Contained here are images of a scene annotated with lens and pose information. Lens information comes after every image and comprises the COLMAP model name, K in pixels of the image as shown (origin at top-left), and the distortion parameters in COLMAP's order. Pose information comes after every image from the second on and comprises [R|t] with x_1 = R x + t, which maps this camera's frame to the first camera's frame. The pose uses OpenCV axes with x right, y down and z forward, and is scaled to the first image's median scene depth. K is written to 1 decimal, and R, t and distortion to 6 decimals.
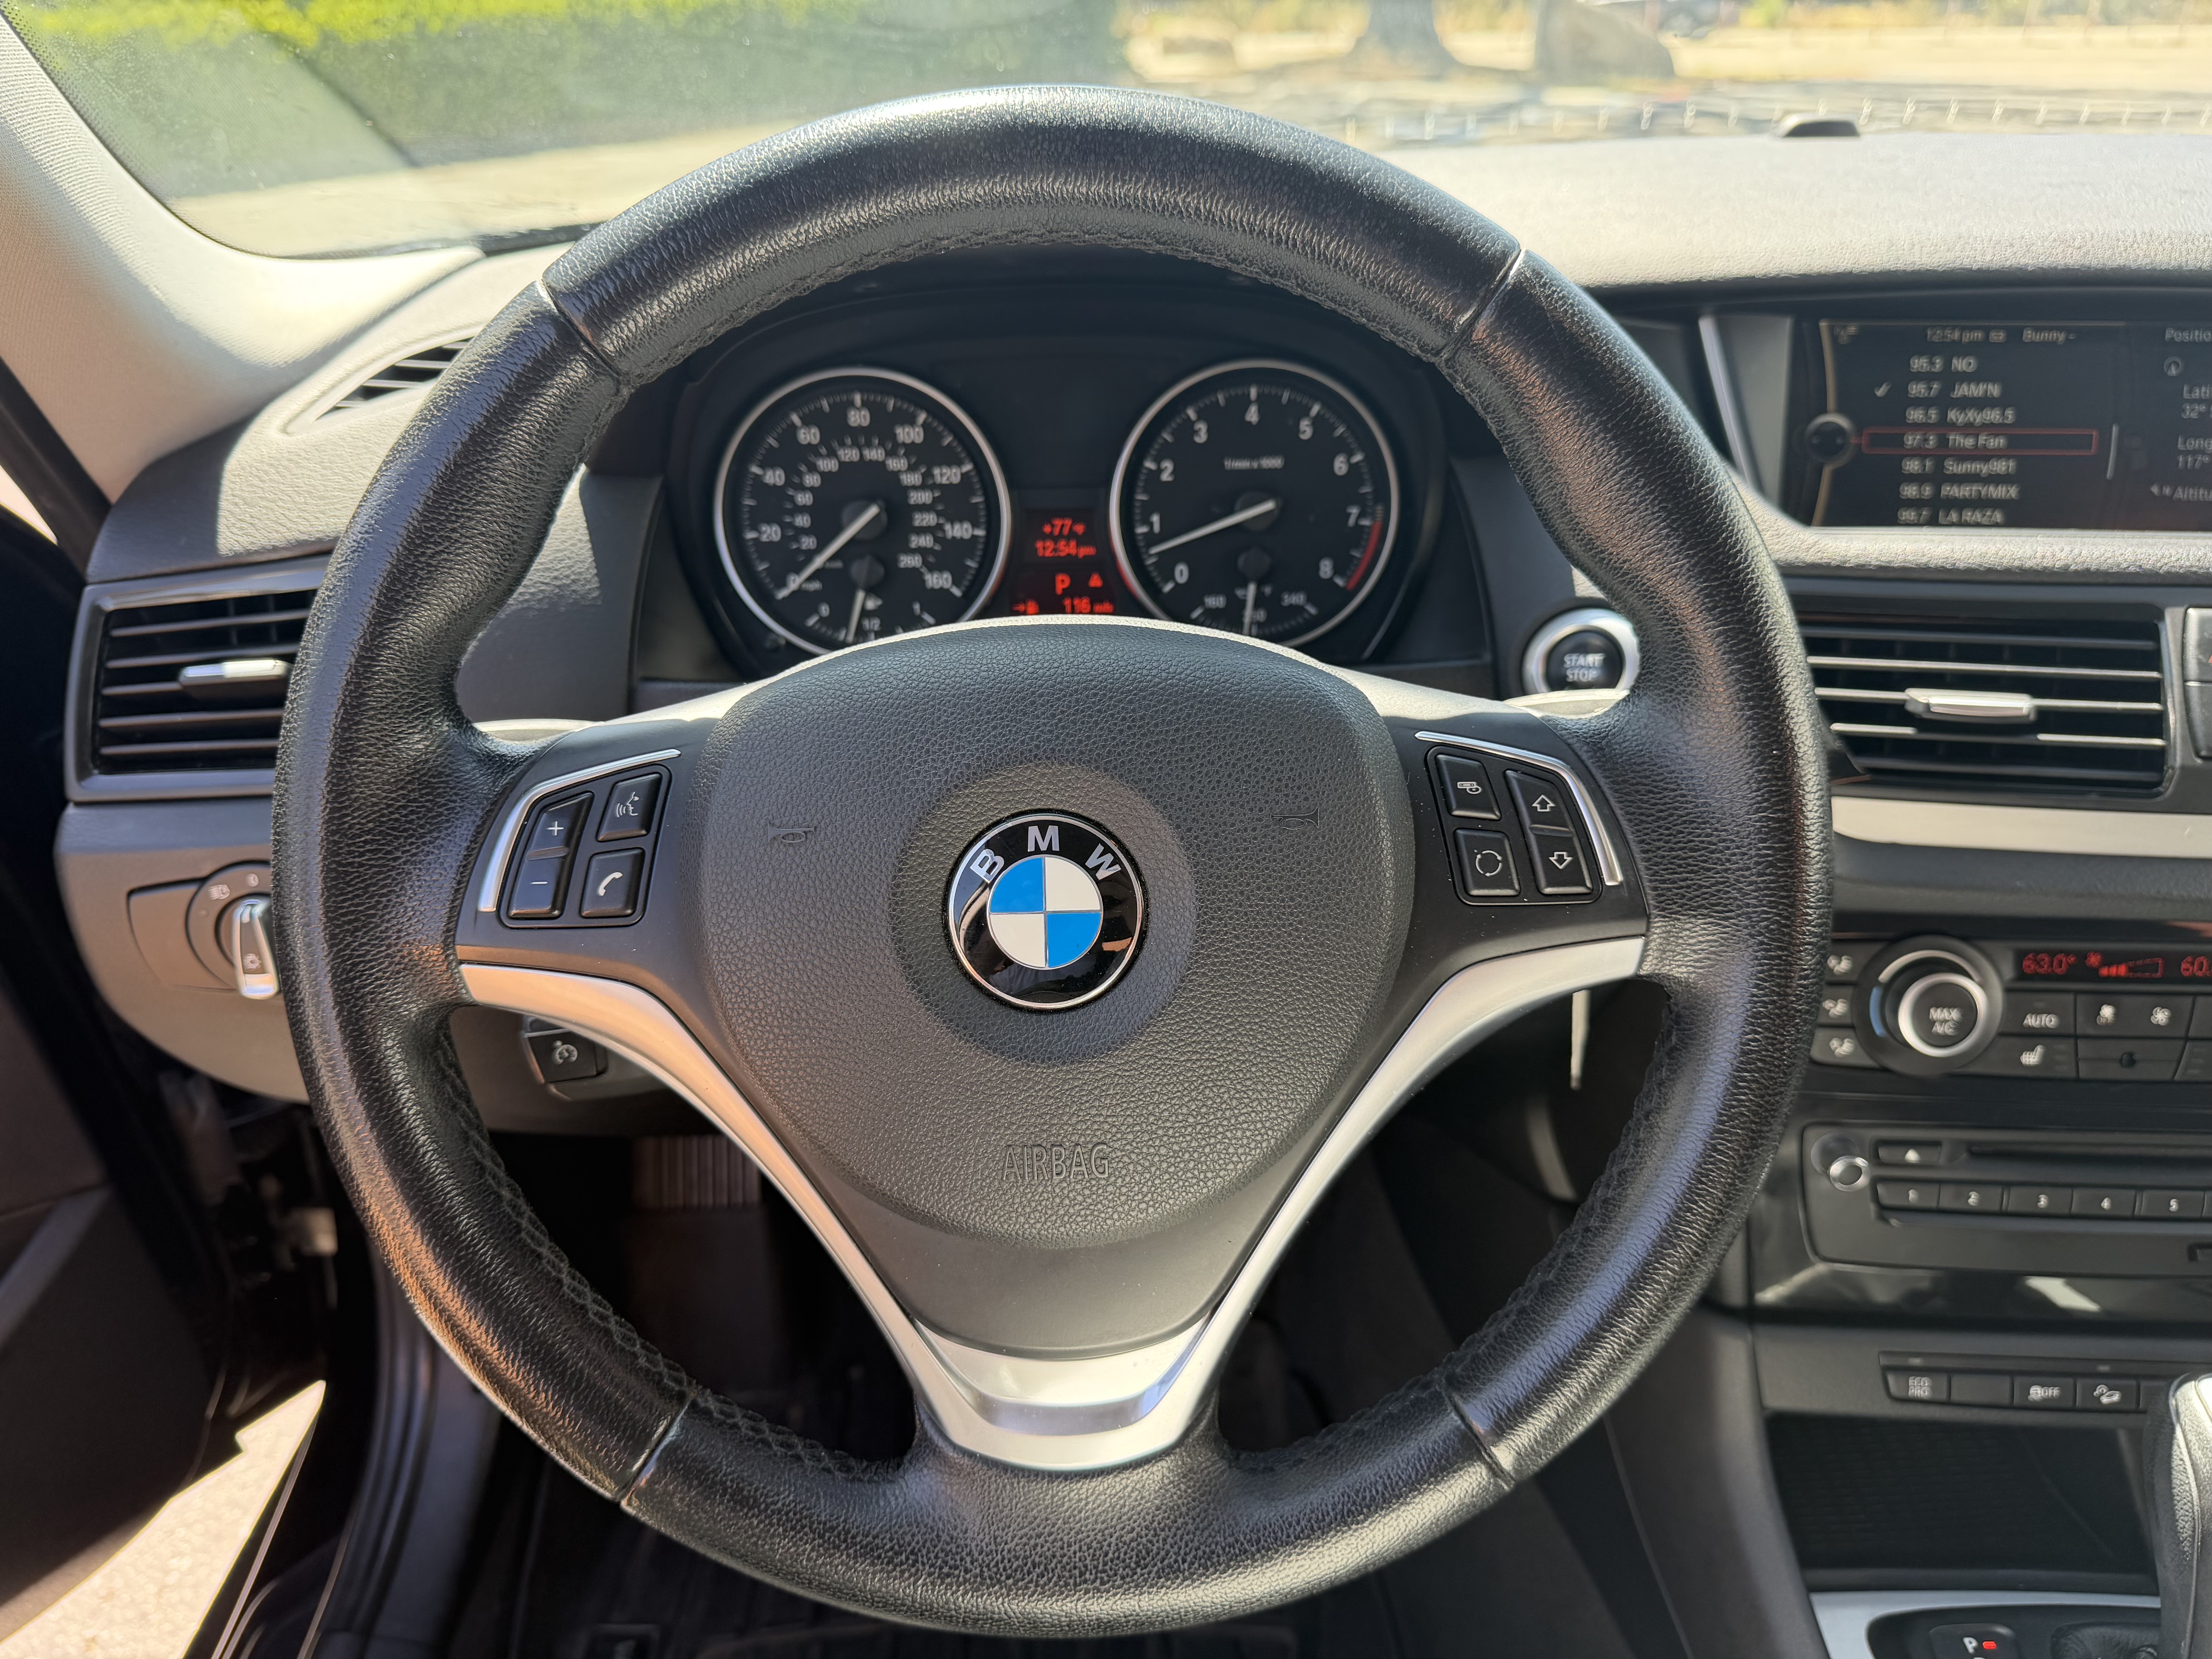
lens RADIAL K [[1576.6, 0, 1088.6], [0, 1576.6, 818.7], [0, 0, 1]] dist [0.021344, -0.029299]
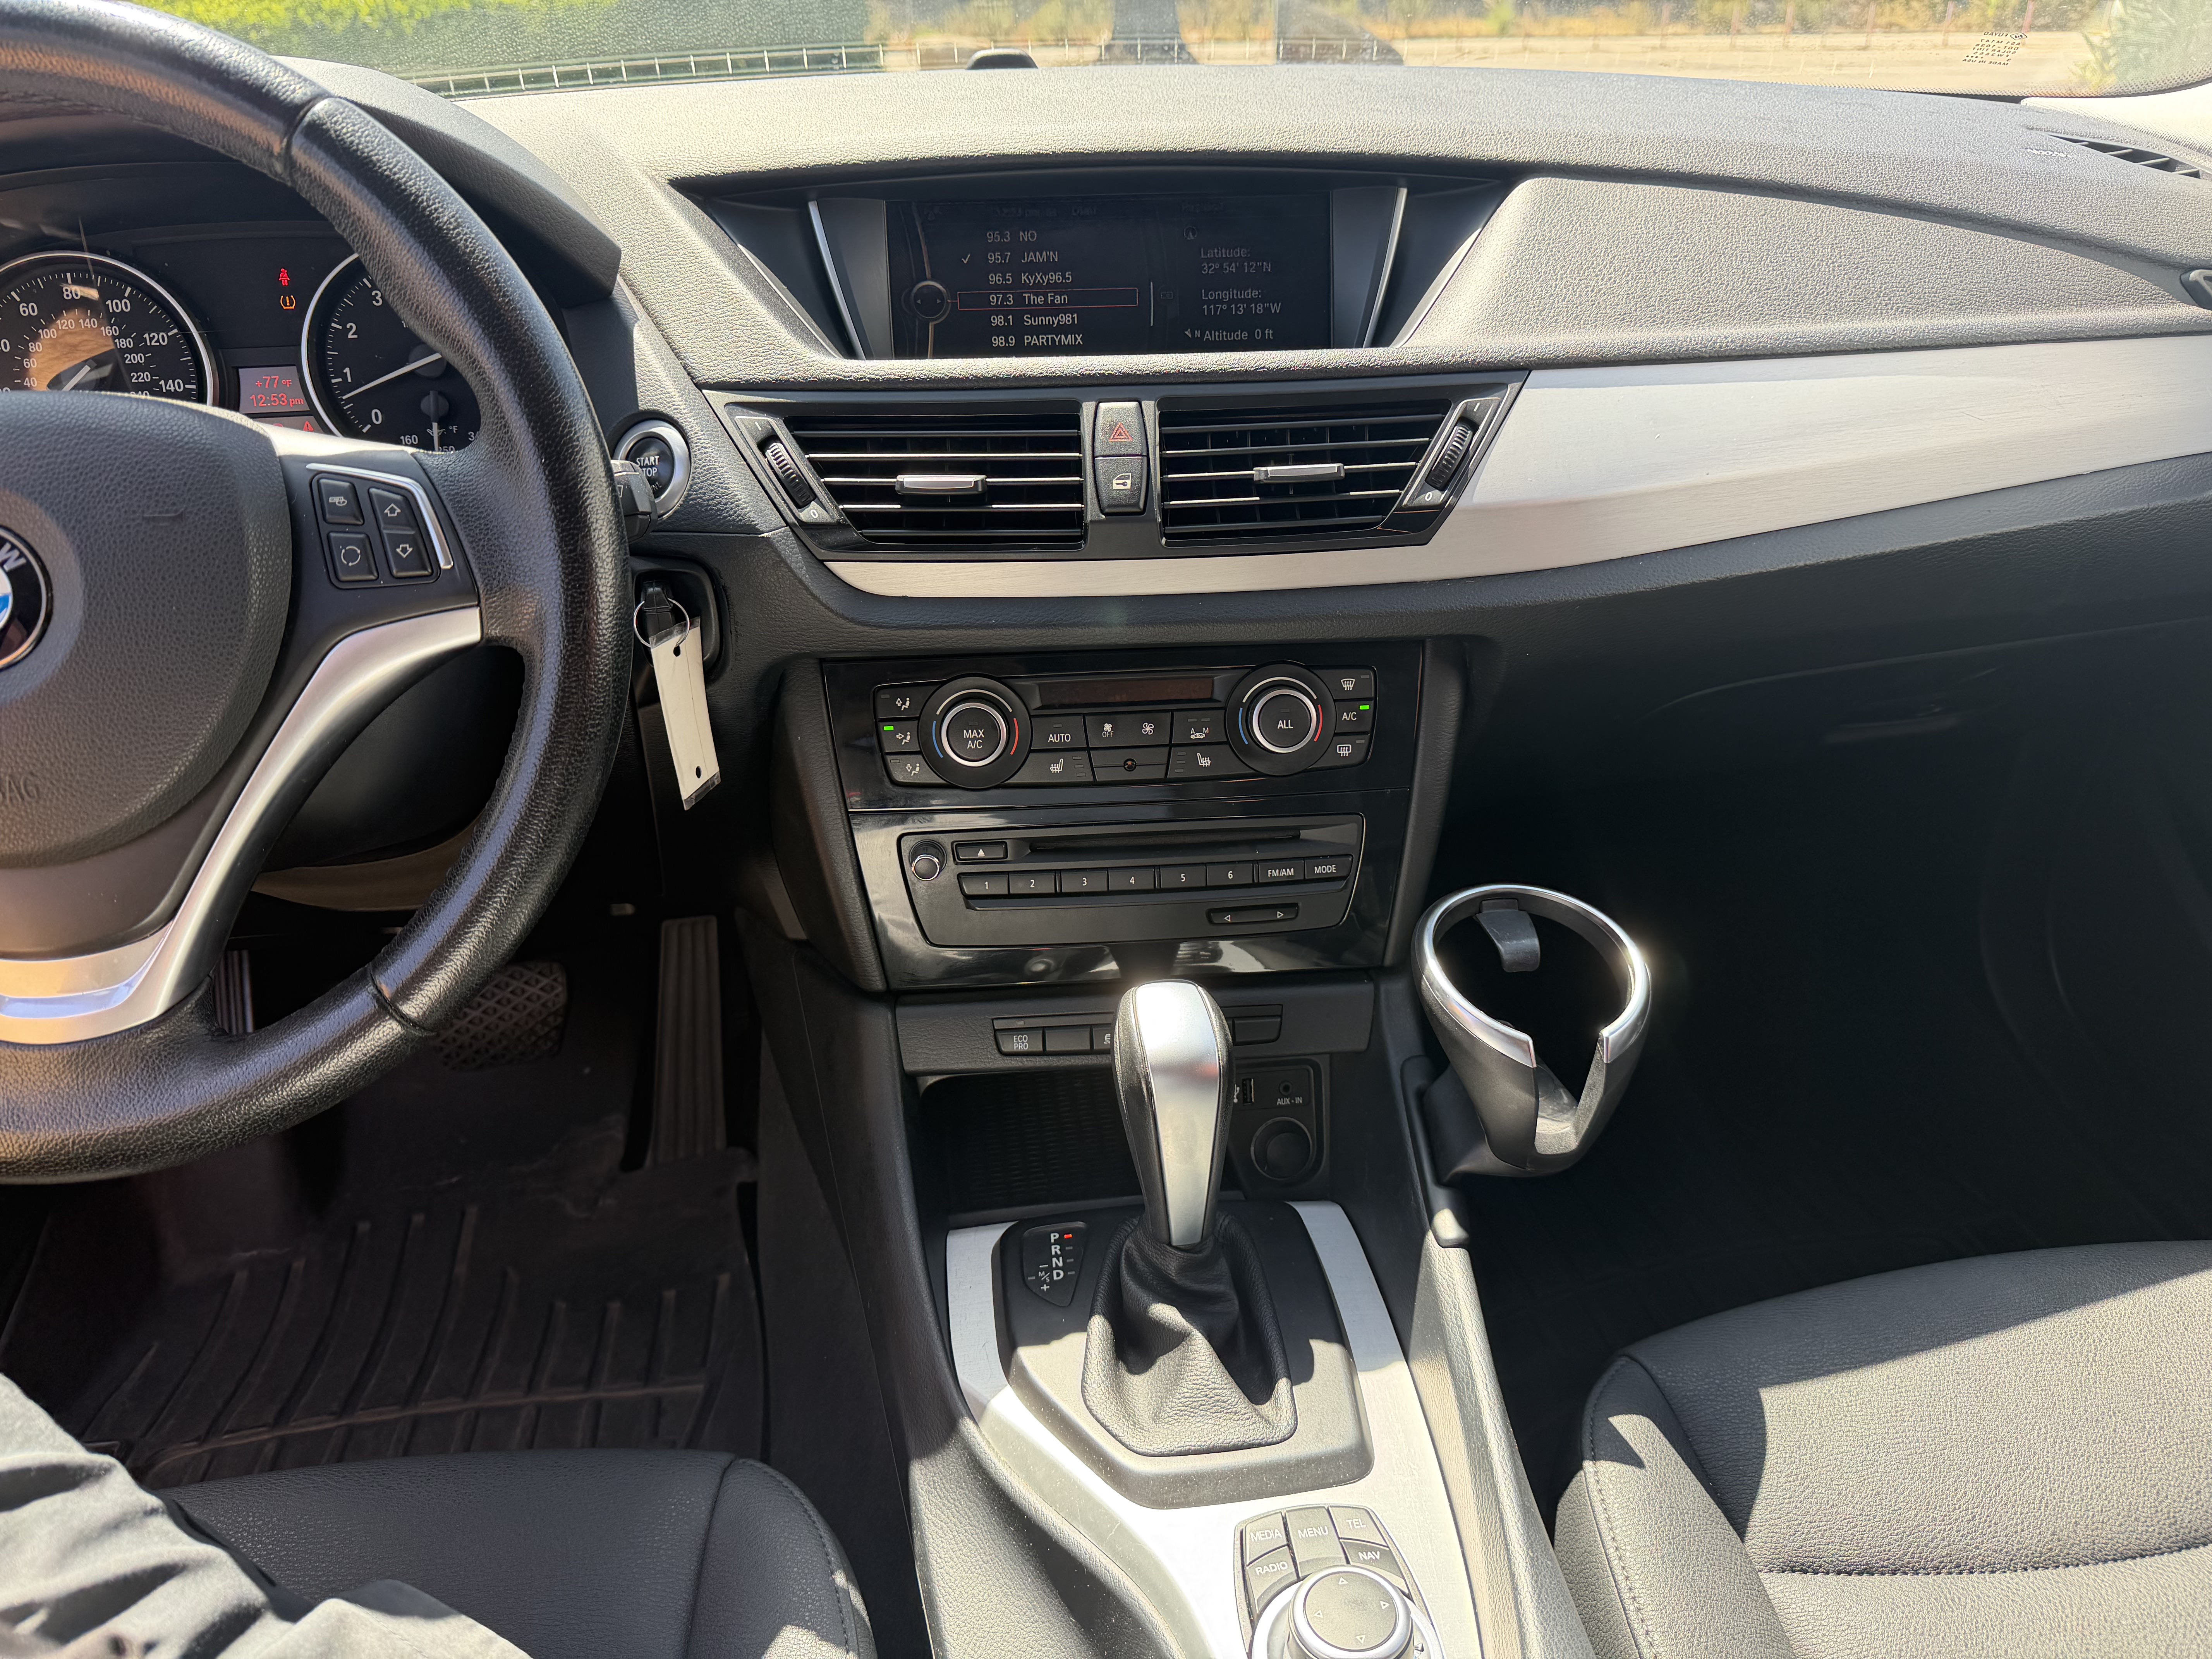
lens RADIAL K [[1576.6, 0, 1114.4], [0, 1576.6, 815.5], [0, 0, 1]] dist [0.021344, -0.029299]
pose [[0.990754, -0.059005, 0.122170, 0.453428], [0.059798, 0.998207, -0.002828, 0.182968], [-0.121784, 0.010108, 0.992505, -0.252879]]
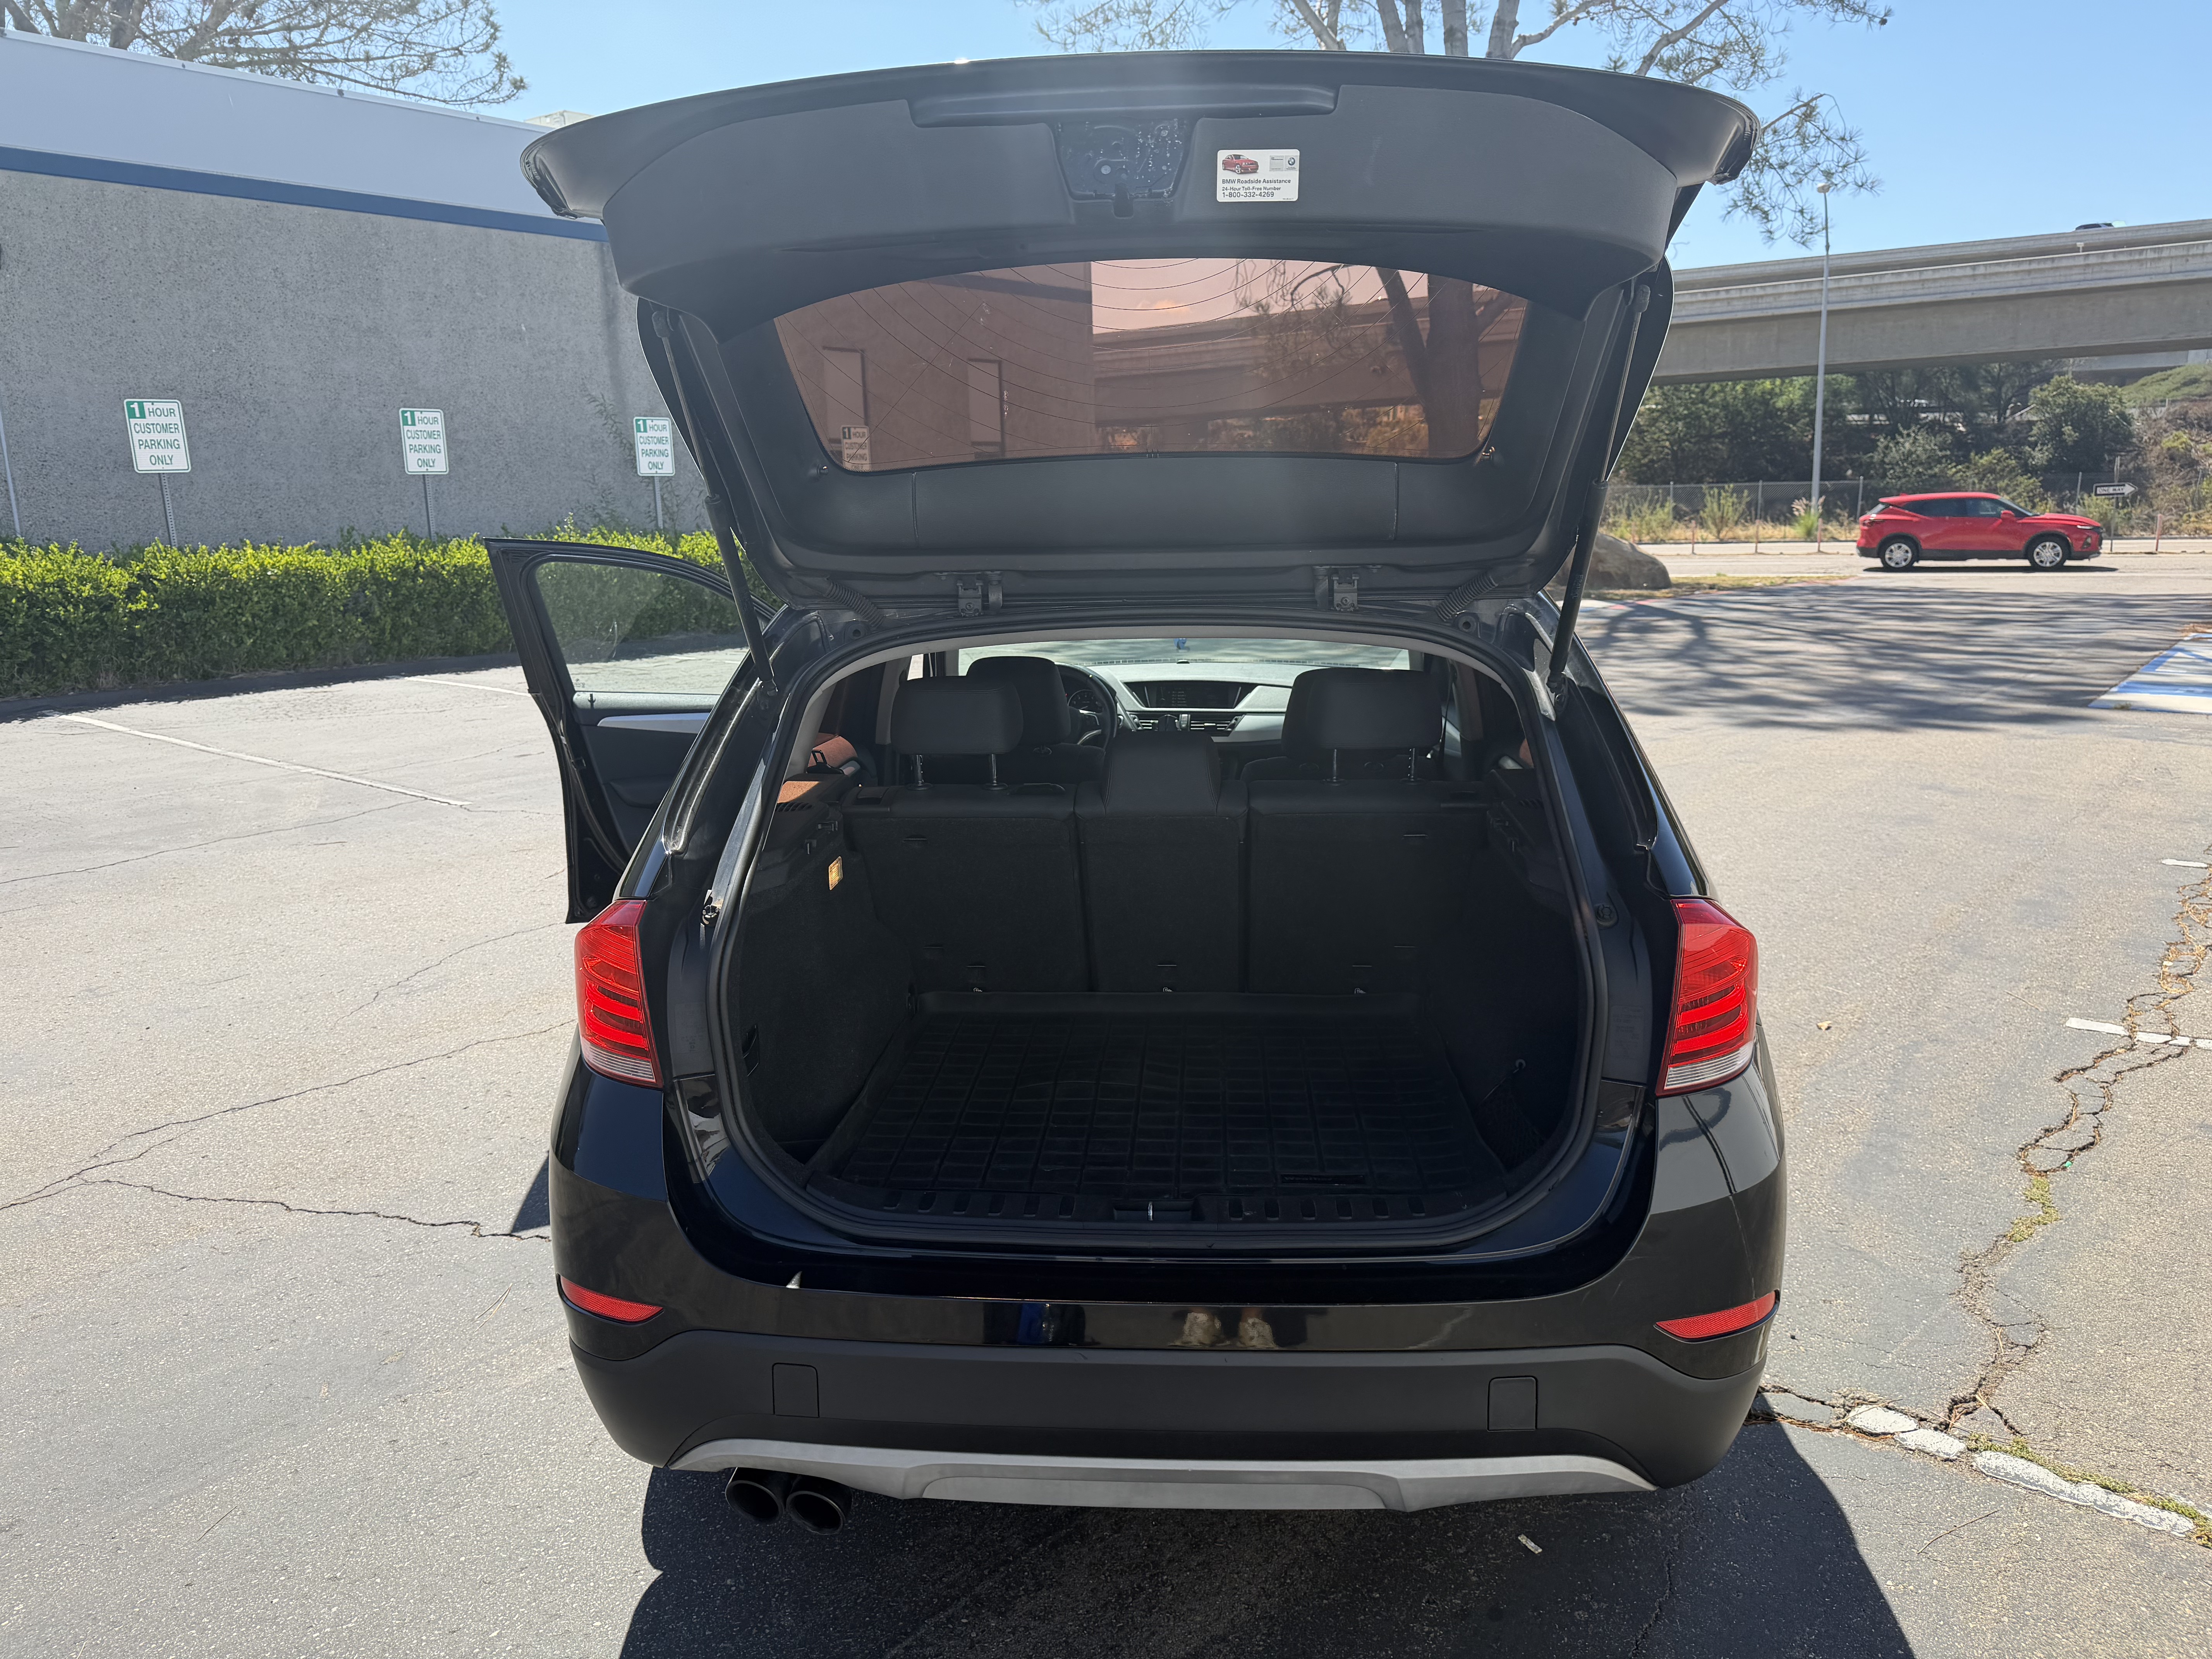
lens RADIAL K [[1576.6, 0, 1103.9], [0, 1576.6, 832.0], [0, 0, 1]] dist [0.021344, -0.029299]
pose [[0.995564, 0.024193, -0.090922, 0.929549], [-0.047515, 0.963369, -0.263937, 2.511073], [0.081206, 0.267087, 0.960245, -6.477622]]
